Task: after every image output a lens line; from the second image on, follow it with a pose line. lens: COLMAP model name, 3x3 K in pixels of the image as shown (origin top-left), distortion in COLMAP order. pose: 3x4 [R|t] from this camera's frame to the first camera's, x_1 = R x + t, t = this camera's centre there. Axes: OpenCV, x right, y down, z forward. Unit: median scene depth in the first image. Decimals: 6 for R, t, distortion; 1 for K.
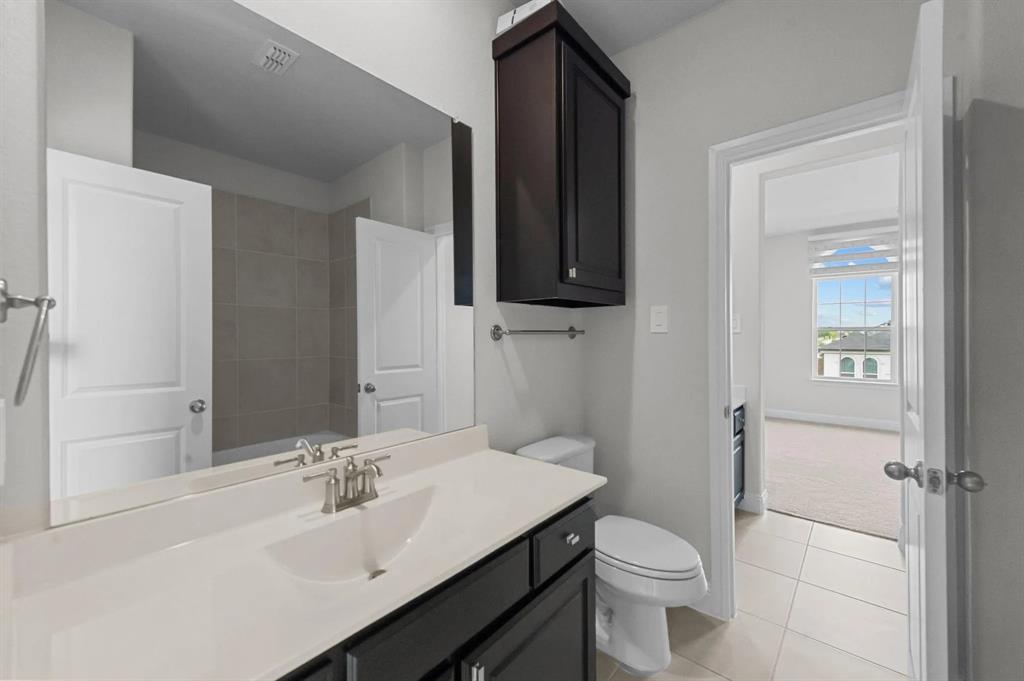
lens RADIAL K [[404.1, 0, 512.2], [0, 404.1, 332.7], [0, 0, 1]] dist [0.002851, 0.000322]
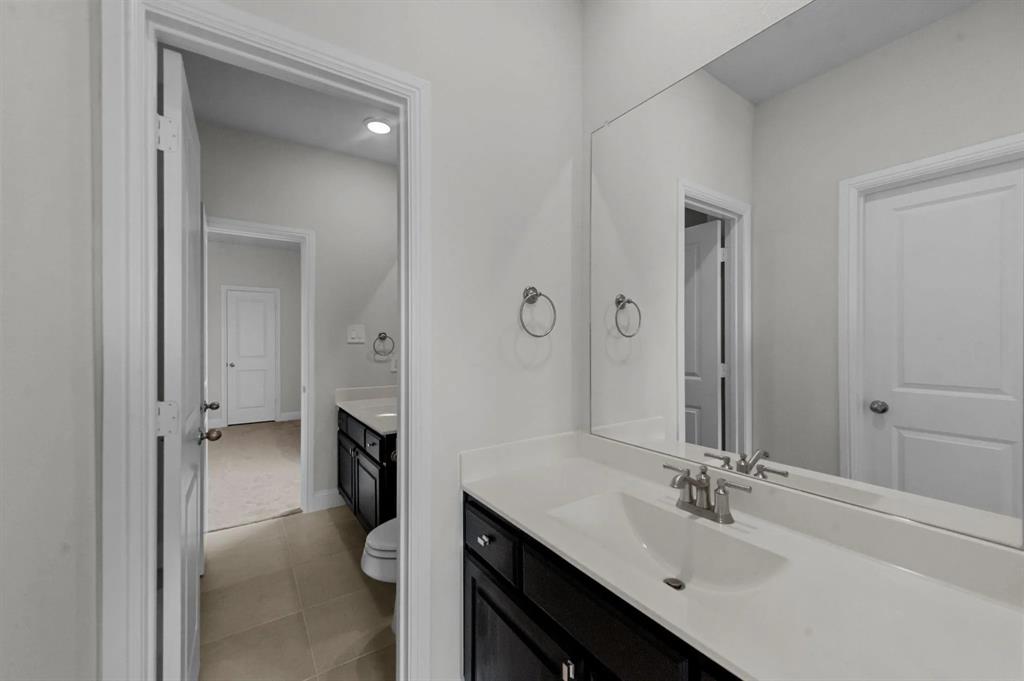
lens RADIAL K [[404.1, 0, 509.9], [0, 404.1, 340.8], [0, 0, 1]] dist [0.002851, 0.000322]
pose [[-0.270952, -0.002306, -0.962590, 0.647580], [-0.003013, 0.999994, -0.001547, 0.014619], [0.962588, 0.002481, -0.270957, 0.806470]]
